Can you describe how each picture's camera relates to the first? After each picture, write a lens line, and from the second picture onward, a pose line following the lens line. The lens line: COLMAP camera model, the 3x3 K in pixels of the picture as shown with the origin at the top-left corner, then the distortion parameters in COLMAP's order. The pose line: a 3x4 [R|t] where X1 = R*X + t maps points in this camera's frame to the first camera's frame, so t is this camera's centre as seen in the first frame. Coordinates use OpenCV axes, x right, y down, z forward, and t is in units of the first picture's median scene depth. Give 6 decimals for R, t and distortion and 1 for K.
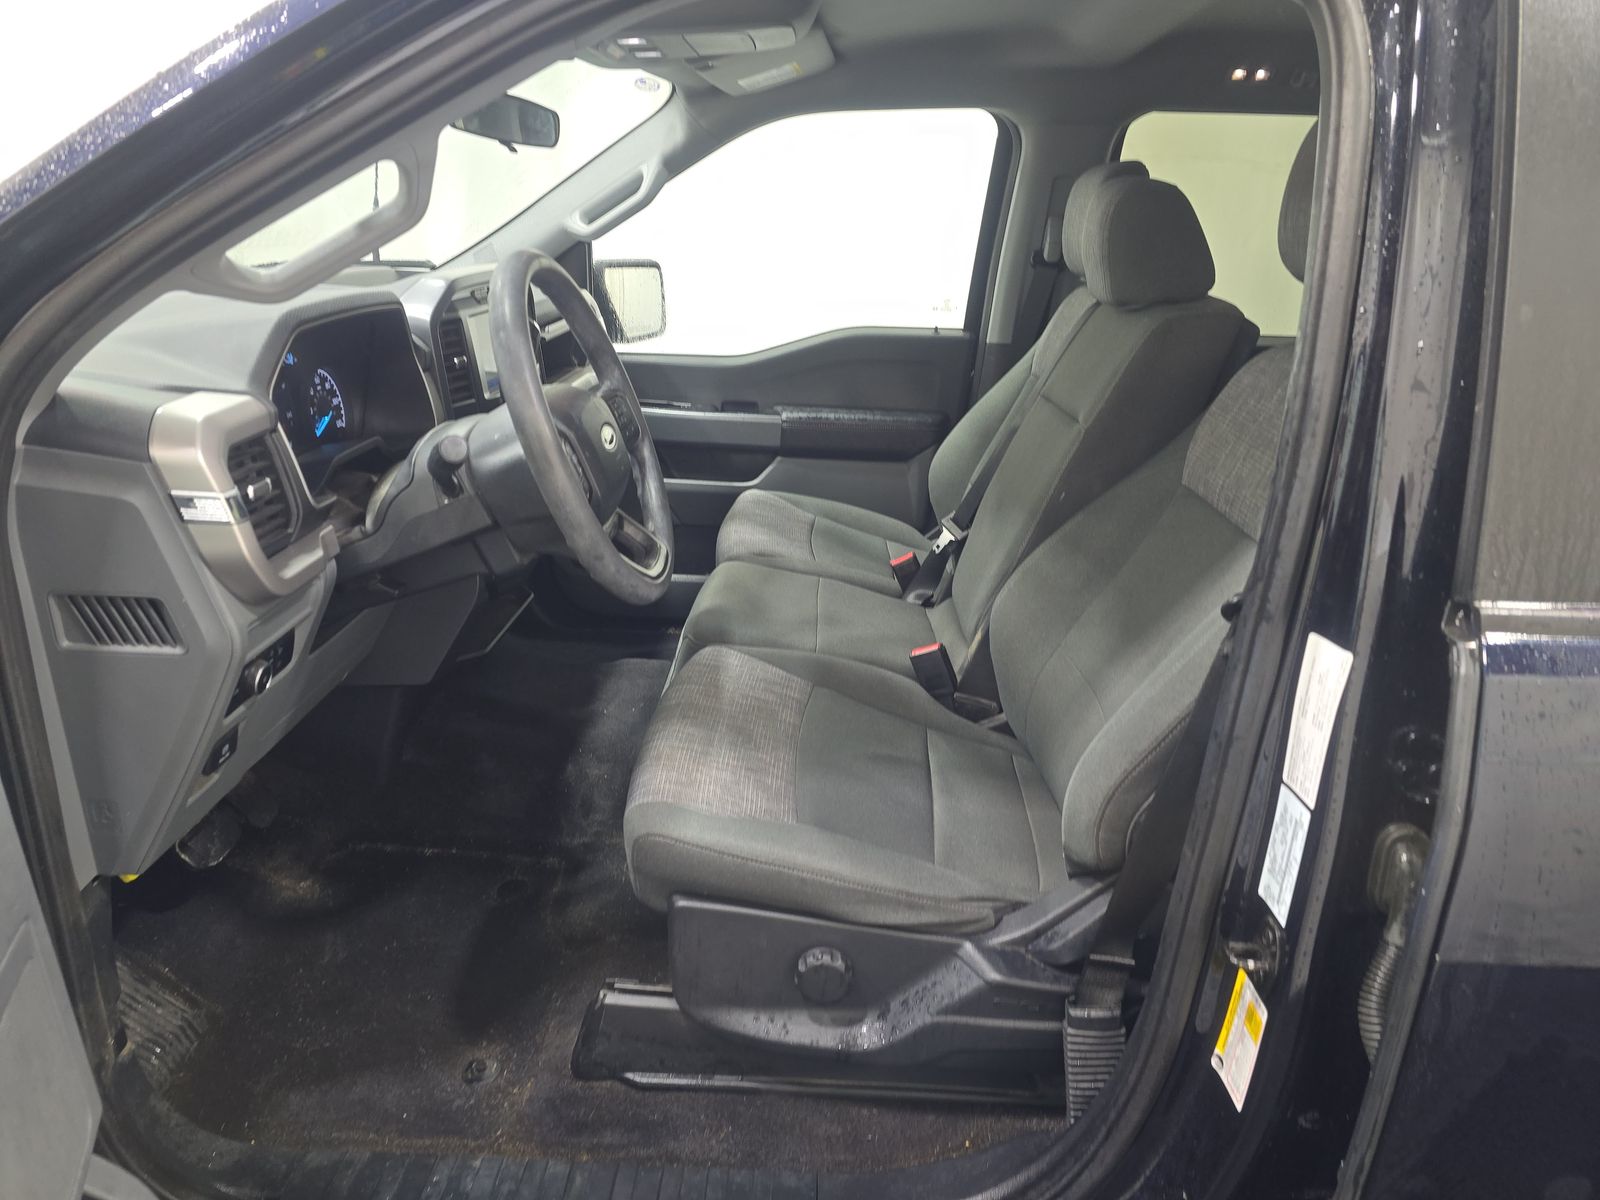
lens RADIAL K [[1091.8, 0, 800.0], [0, 1091.8, 600.0], [0, 0, 1]] dist [0.034402, -0.088302]
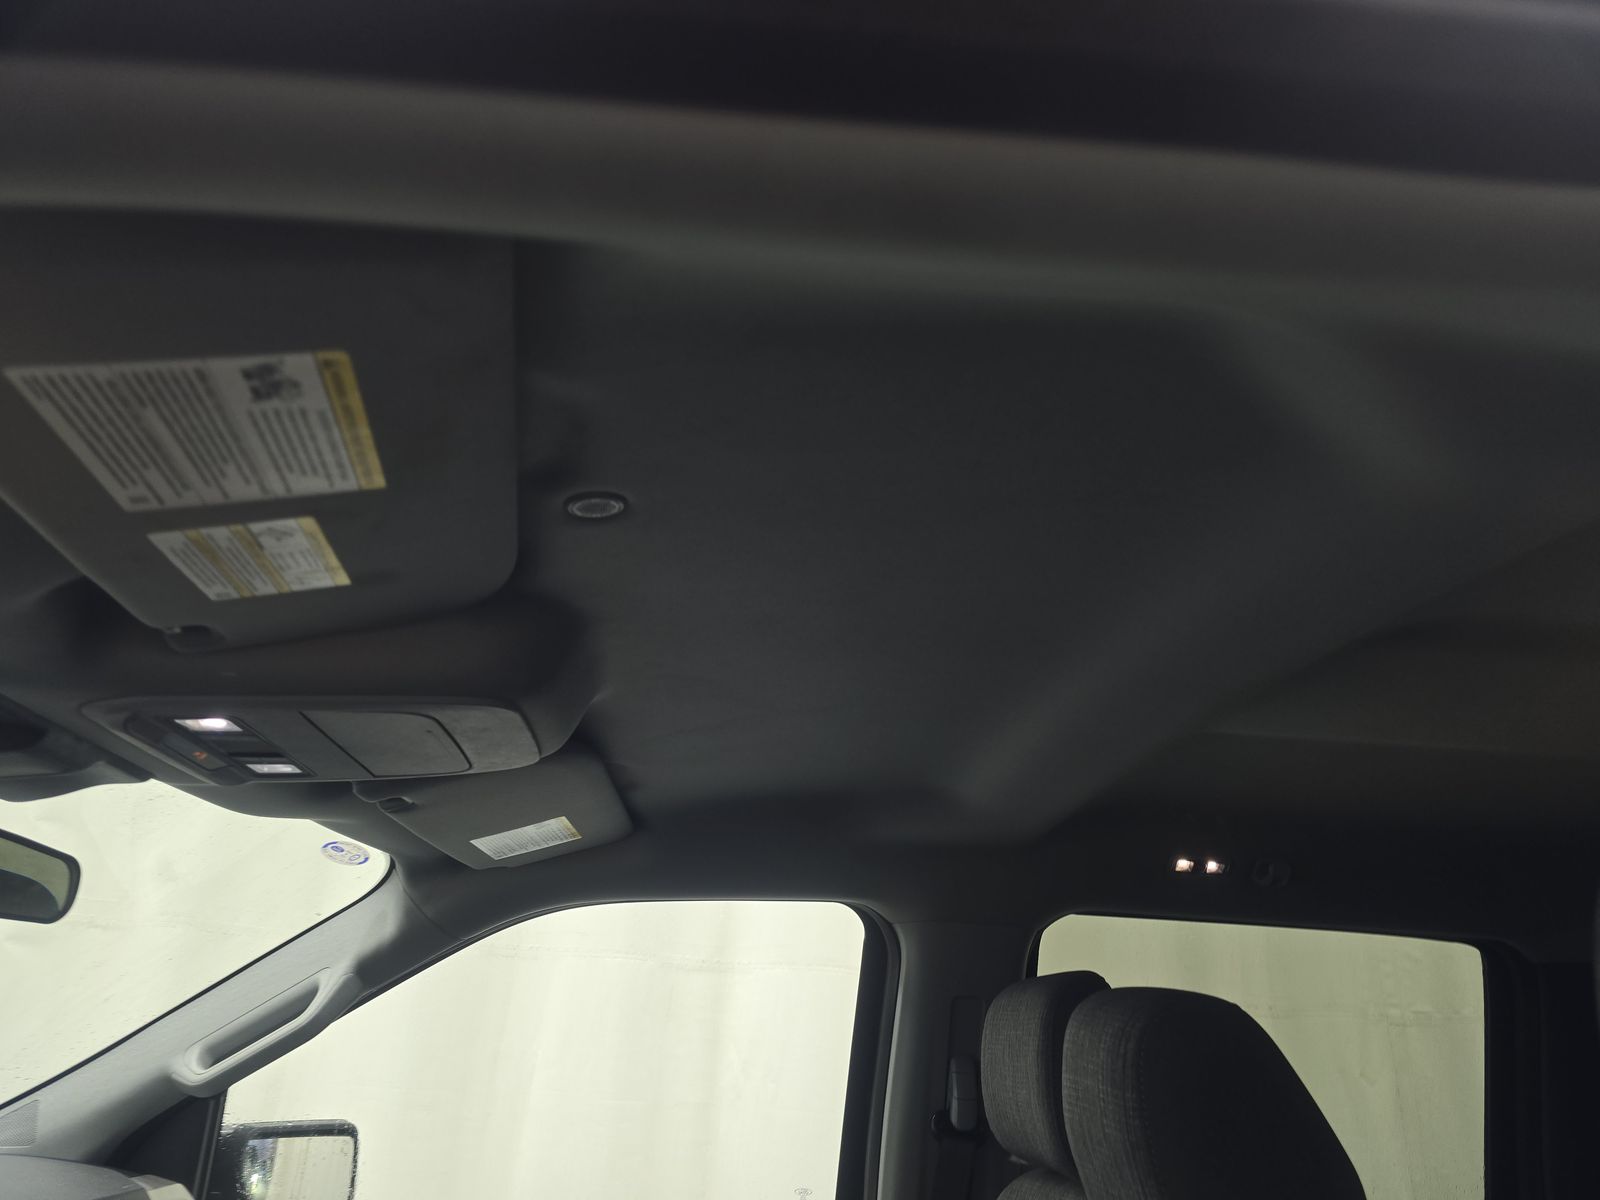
lens RADIAL K [[1091.8, 0, 800.0], [0, 1091.8, 600.0], [0, 0, 1]] dist [0.034402, -0.088302]
pose [[0.989814, 0.056075, 0.130858, 0.036151], [0.045067, 0.748482, -0.661622, -0.127720], [-0.135045, 0.660780, 0.738331, 0.354168]]
